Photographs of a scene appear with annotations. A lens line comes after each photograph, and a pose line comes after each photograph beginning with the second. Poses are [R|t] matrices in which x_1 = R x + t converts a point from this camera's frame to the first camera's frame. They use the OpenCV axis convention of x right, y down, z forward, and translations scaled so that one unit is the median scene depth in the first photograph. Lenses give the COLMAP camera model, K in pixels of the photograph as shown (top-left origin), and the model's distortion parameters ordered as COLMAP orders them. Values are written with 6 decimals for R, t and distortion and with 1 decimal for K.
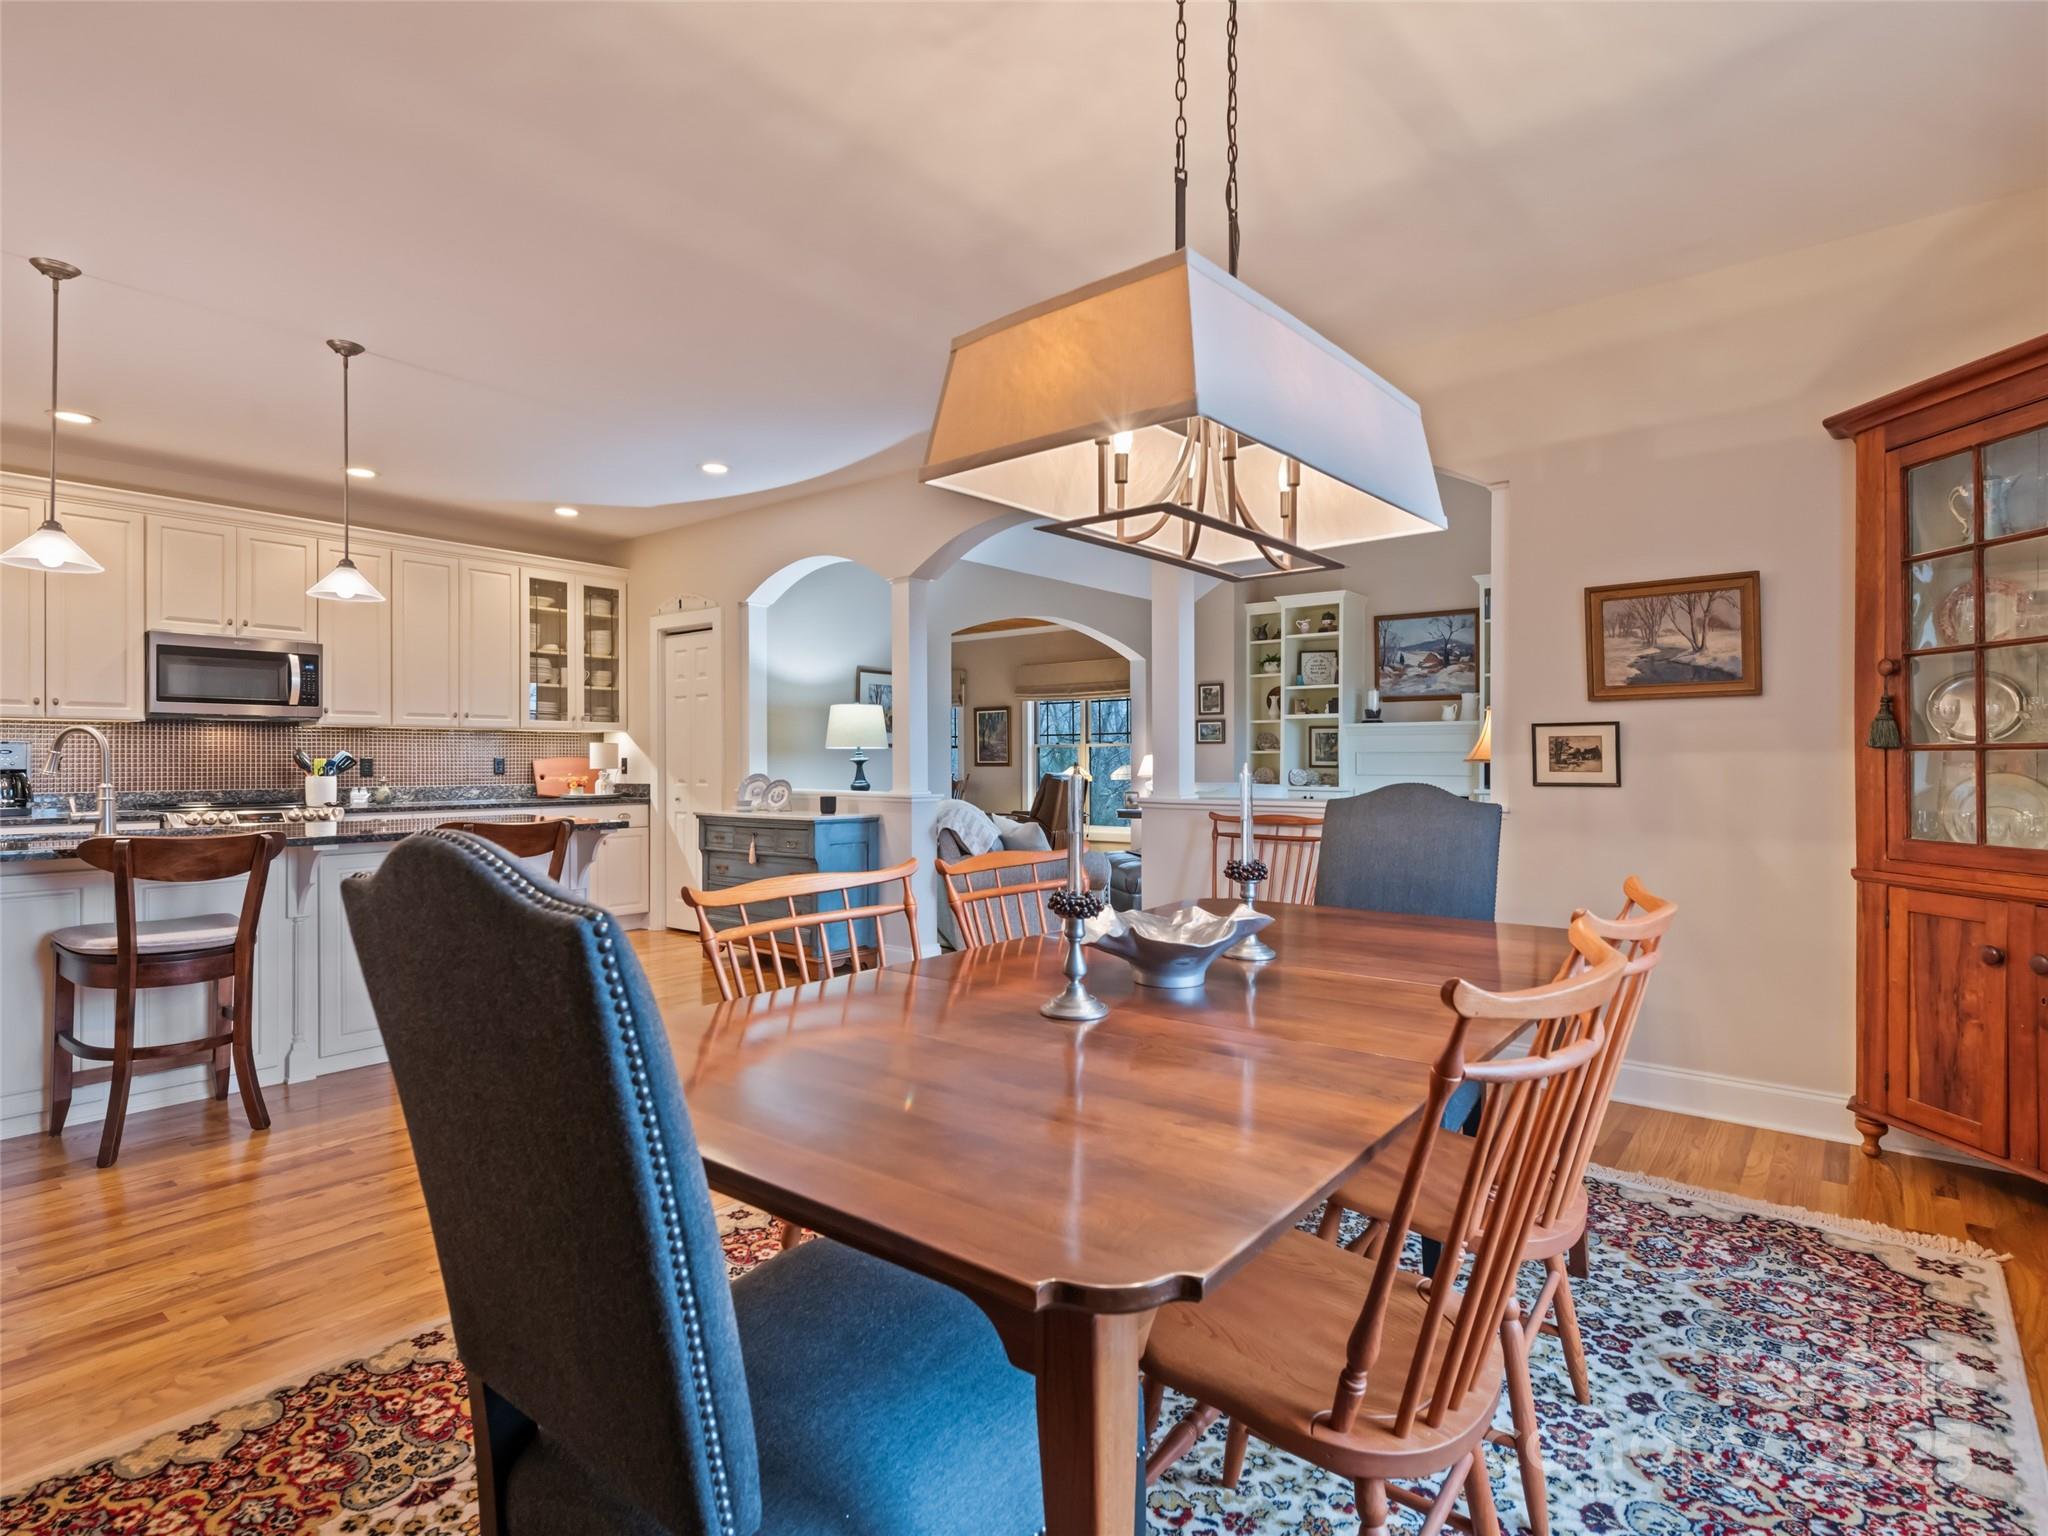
lens RADIAL K [[1048.9, 0, 1016.6], [0, 1048.9, 762.5], [0, 0, 1]] dist [0.005949, -0.000709]
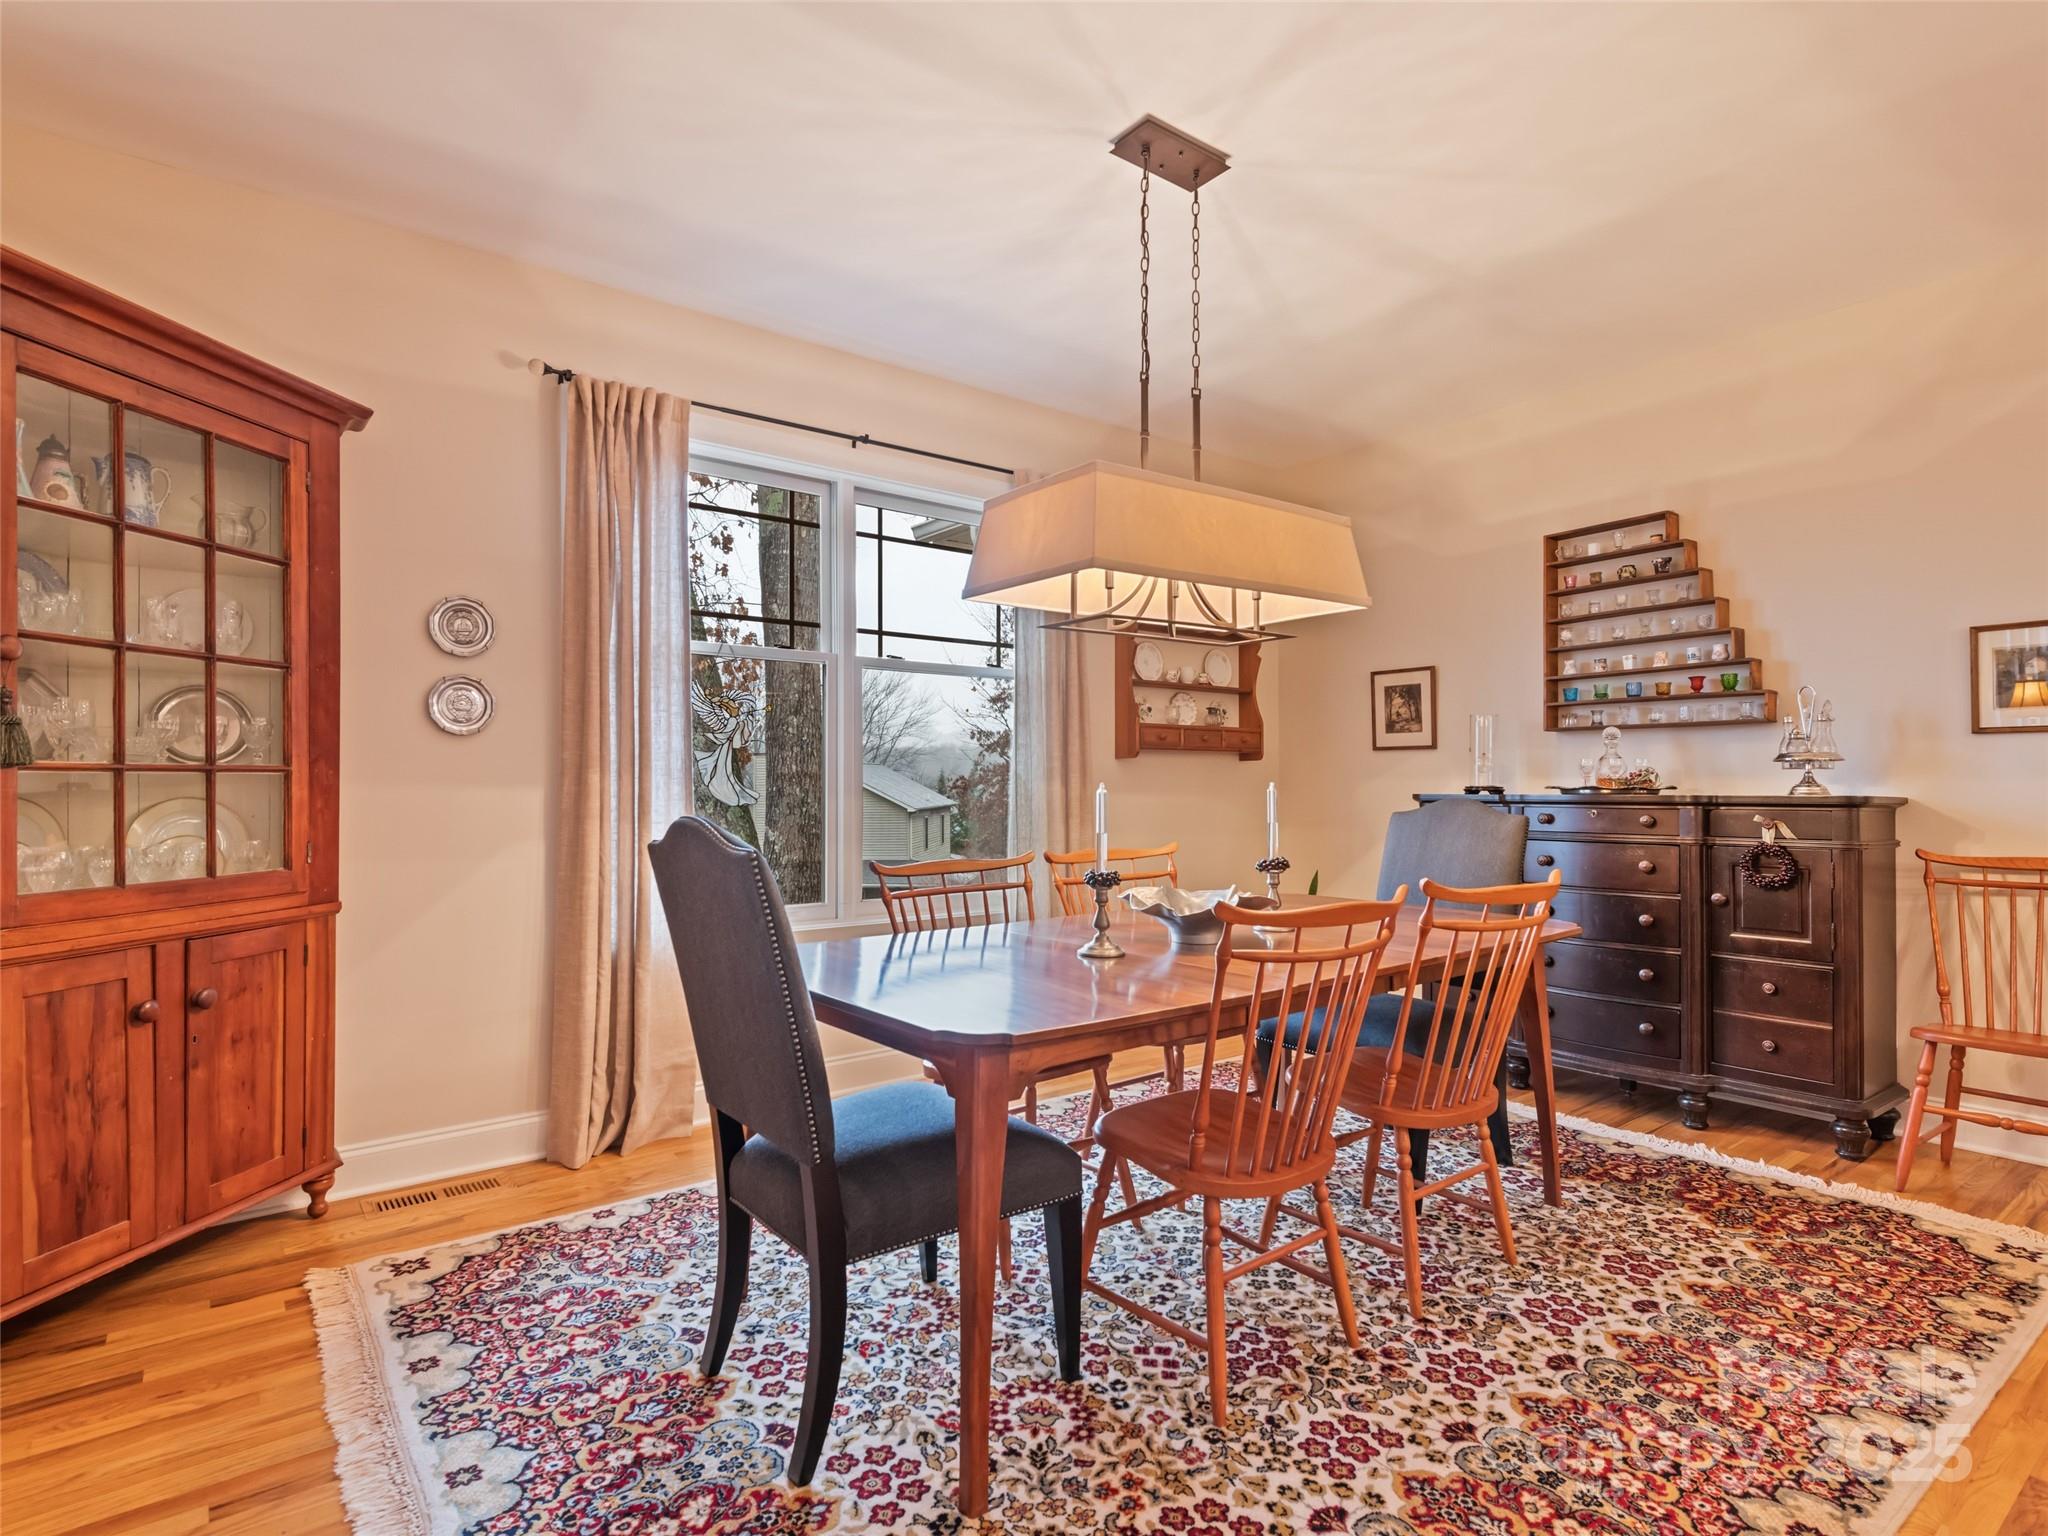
lens RADIAL K [[1098.8, 0, 1012.4], [0, 1098.8, 777.3], [0, 0, 1]] dist [0.003832, -0.000887]
pose [[-0.972681, 0.007029, 0.232038, 0.011556], [0.005181, 0.999950, -0.008572, 0.001340], [-0.232087, -0.007135, -0.972669, 0.640103]]
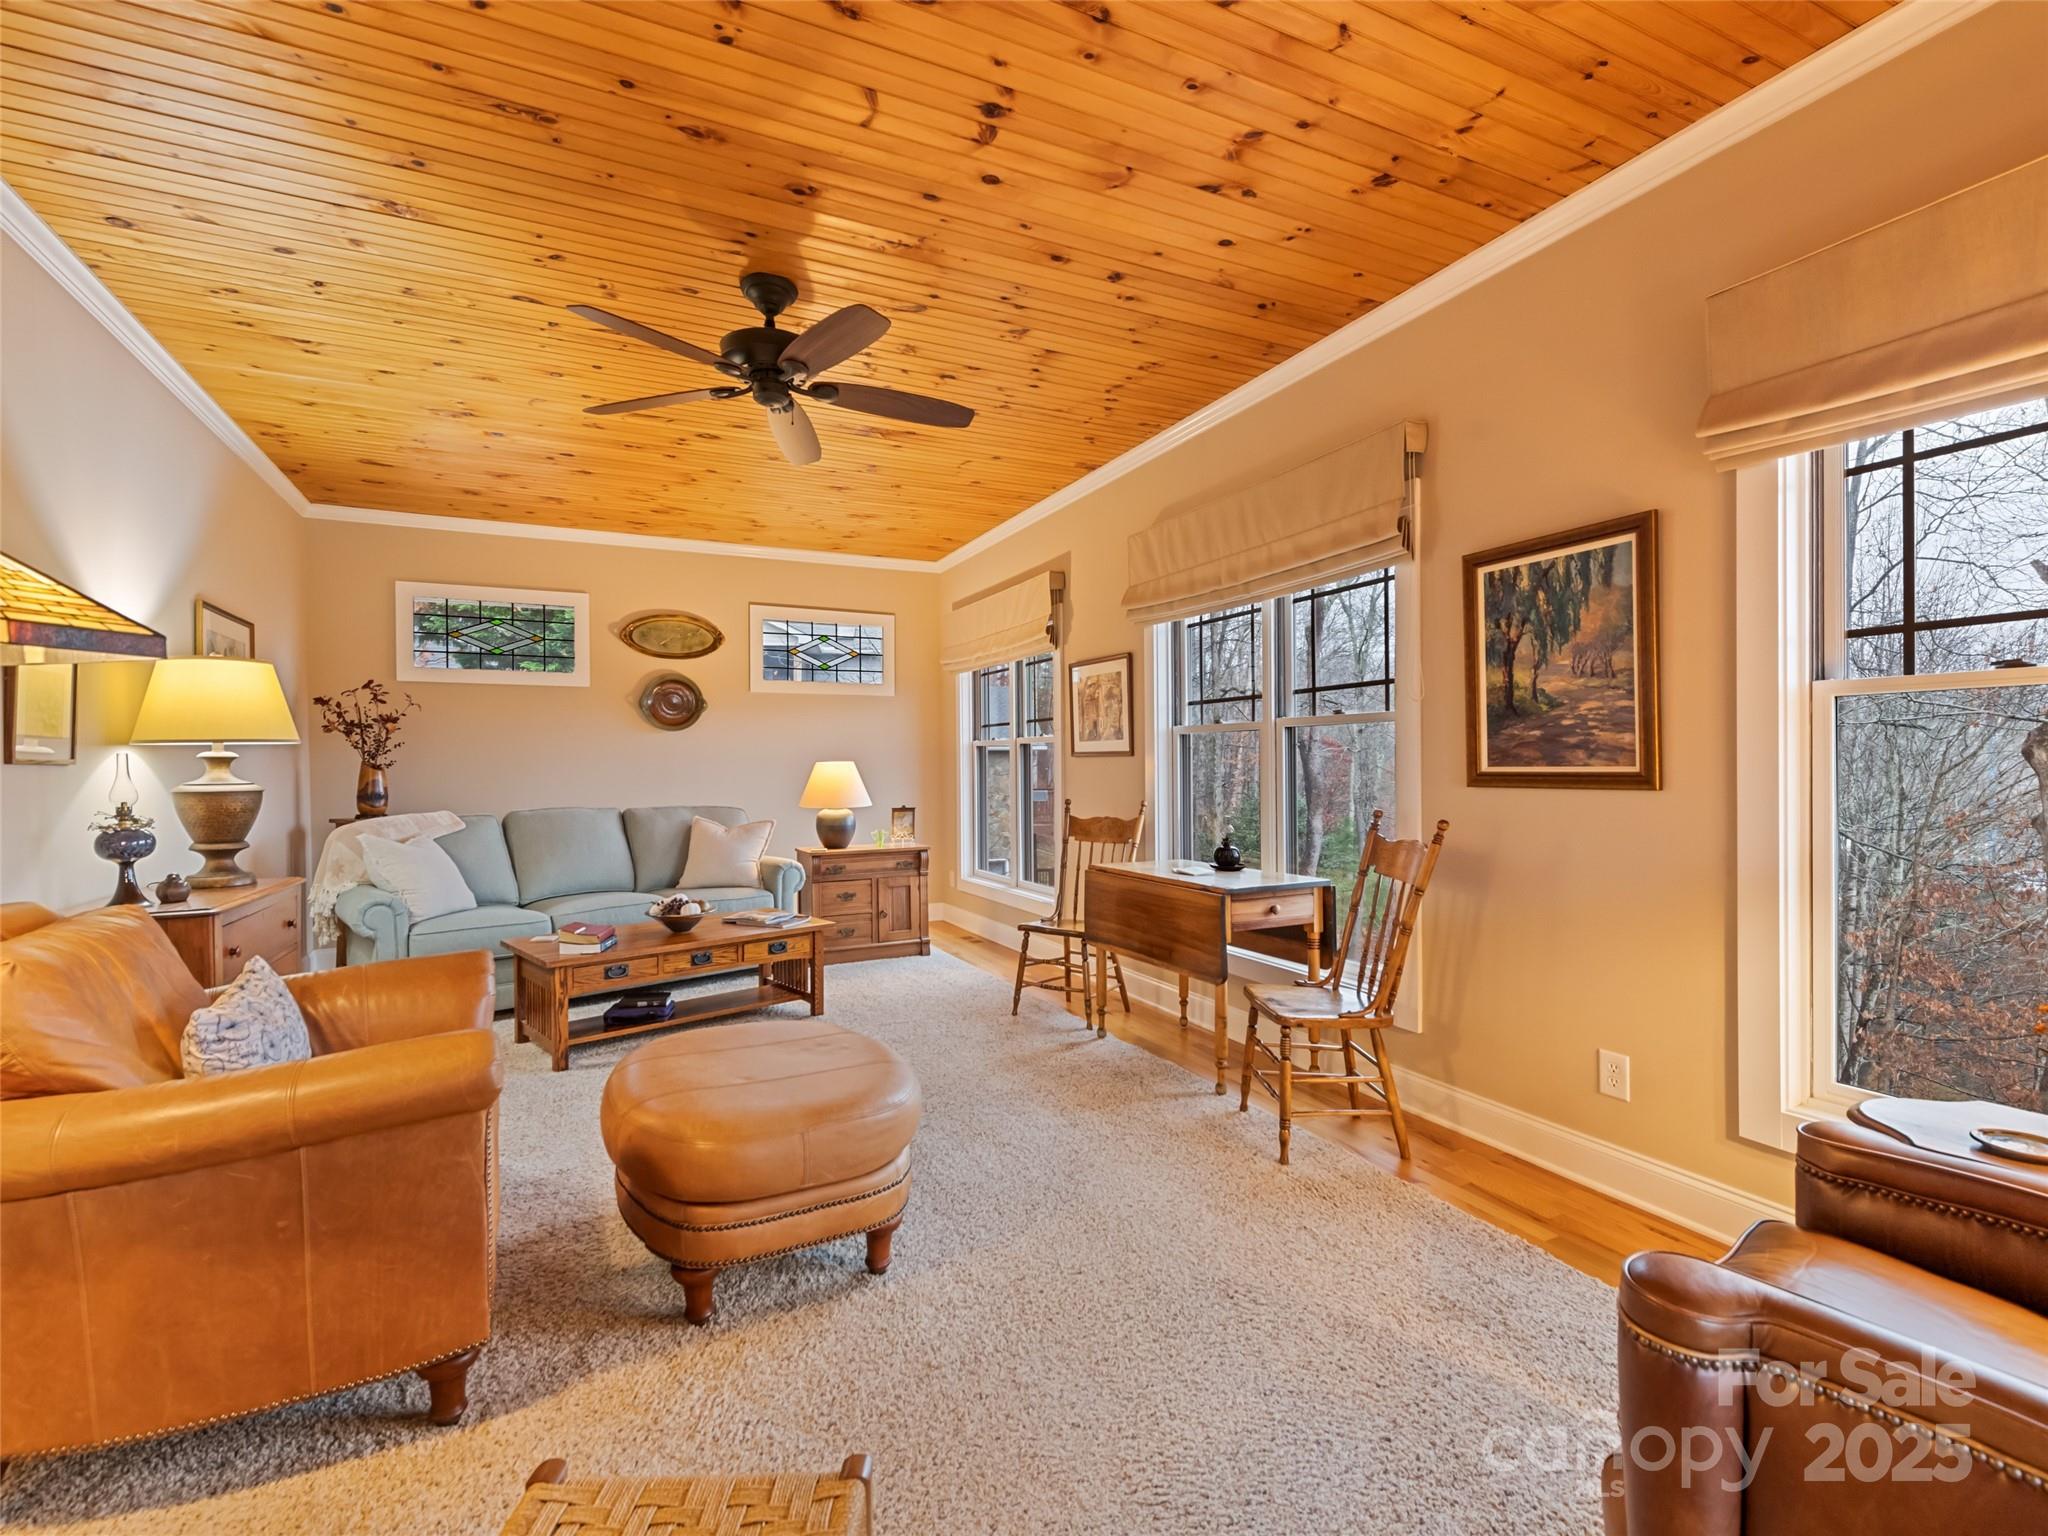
lens RADIAL K [[941.0, 0, 1017.6], [0, 941.0, 769.7], [0, 0, 1]] dist [0.007318, -0.001621]
pose [[0.903078, -0.003324, -0.429464, -0.073079], [0.007661, 0.999936, 0.008370, -0.005696], [0.429409, -0.010849, 0.903045, 1.345703]]
